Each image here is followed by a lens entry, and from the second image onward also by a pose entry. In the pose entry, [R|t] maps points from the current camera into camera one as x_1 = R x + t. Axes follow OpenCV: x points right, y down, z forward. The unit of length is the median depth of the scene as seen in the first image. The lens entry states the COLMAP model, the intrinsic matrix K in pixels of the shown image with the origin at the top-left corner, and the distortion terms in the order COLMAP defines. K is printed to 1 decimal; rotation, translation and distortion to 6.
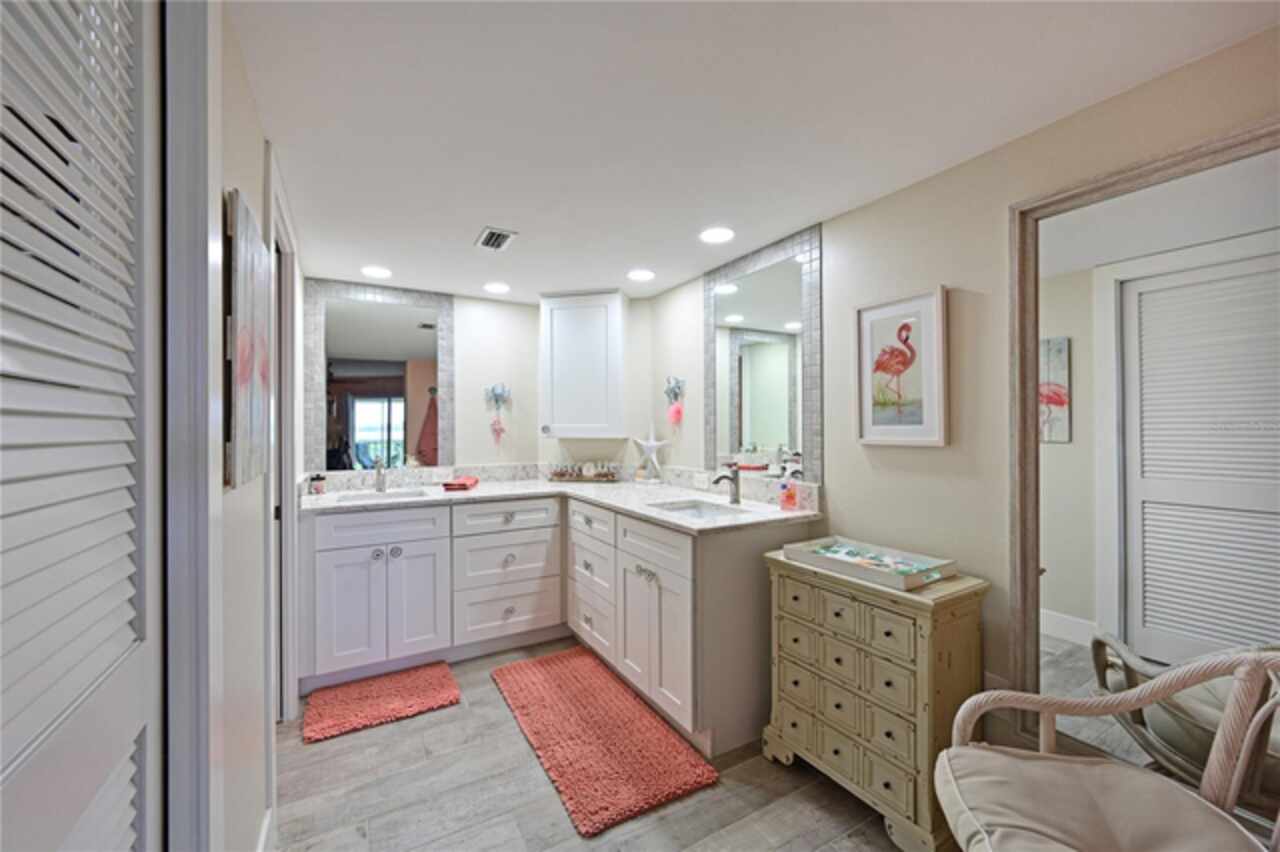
lens RADIAL K [[499.3, 0, 617.2], [0, 499.3, 423.9], [0, 0, 1]] dist [-0.001877, -0.000308]
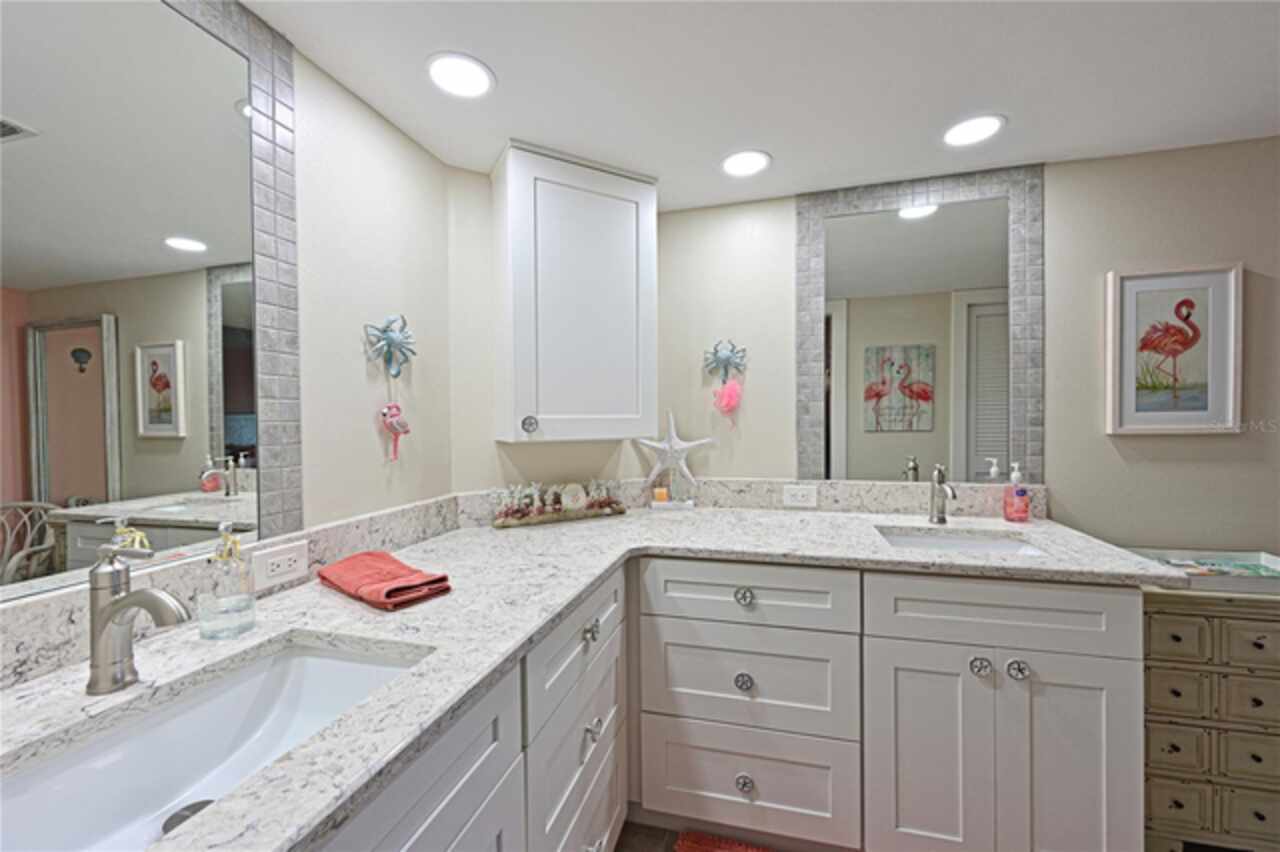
lens RADIAL K [[499.3, 0, 637.8], [0, 499.3, 428.3], [0, 0, 1]] dist [-0.001877, -0.000308]
pose [[0.698633, -0.013472, 0.715353, -0.704858], [0.004849, 0.999889, 0.014095, 0.014490], [-0.715464, -0.006378, 0.698621, 0.992950]]
